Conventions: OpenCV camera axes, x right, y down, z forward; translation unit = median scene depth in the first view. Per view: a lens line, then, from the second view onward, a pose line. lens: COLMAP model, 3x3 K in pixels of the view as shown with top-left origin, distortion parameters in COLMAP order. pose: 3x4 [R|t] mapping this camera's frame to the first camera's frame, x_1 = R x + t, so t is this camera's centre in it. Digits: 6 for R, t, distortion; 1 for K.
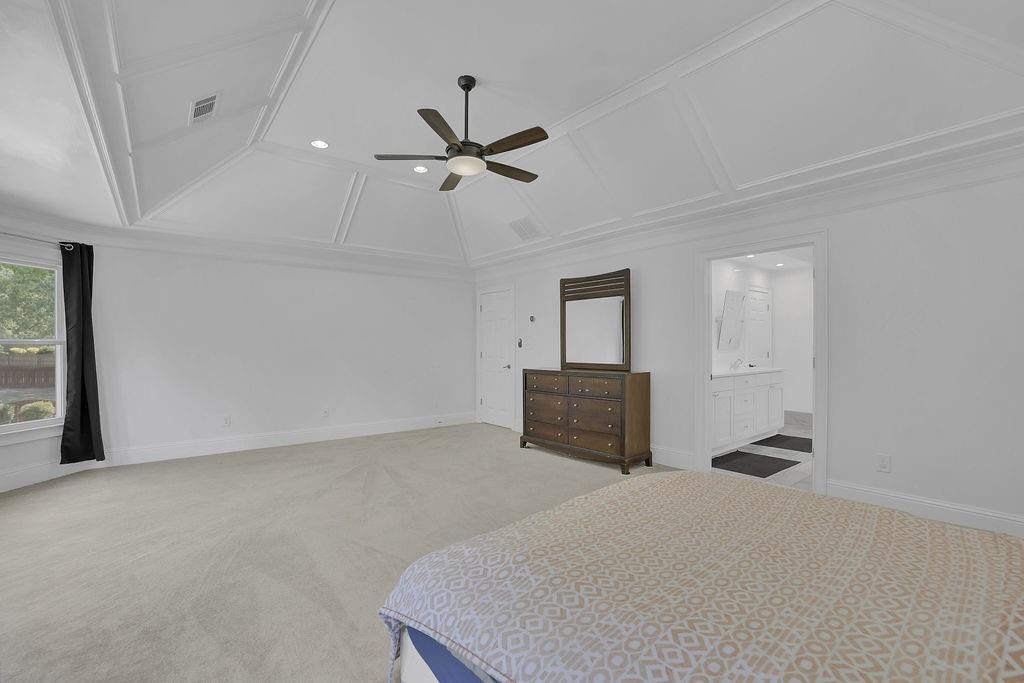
lens RADIAL K [[449.1, 0, 512.5], [0, 449.1, 357.9], [0, 0, 1]] dist [-0.030481, 0.000085]
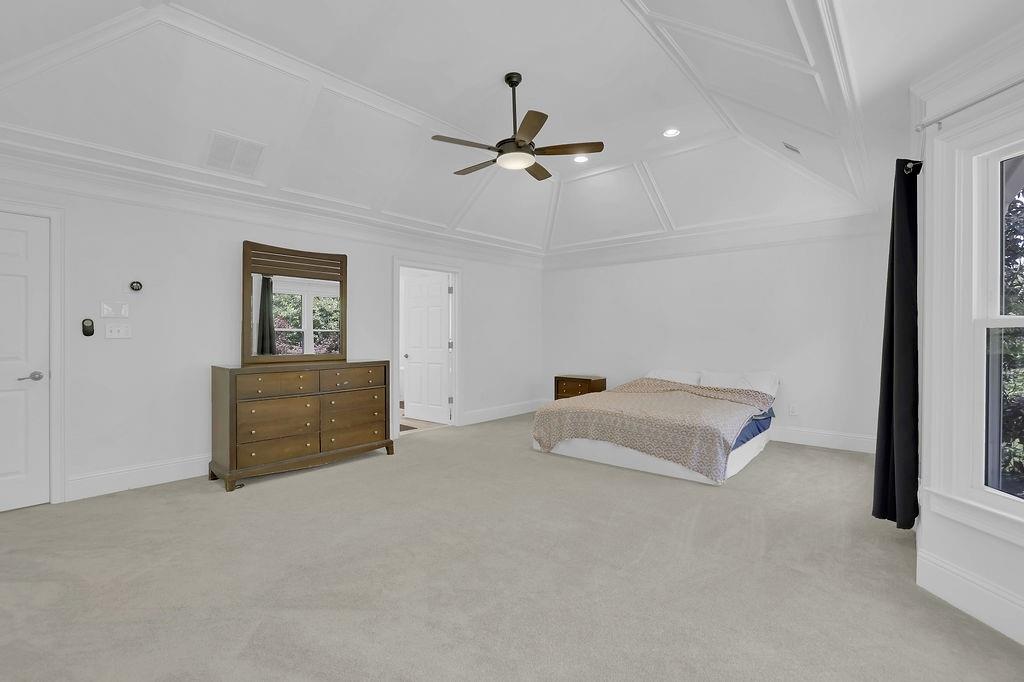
lens RADIAL K [[446.4, 0, 505.6], [0, 446.4, 332.9], [0, 0, 1]] dist [-0.025284, 0.000296]
pose [[-0.145385, -0.000017, 0.989375, -0.740052], [0.023326, 0.999722, 0.003445, -0.023041], [-0.989100, 0.023579, -0.145344, 0.779474]]
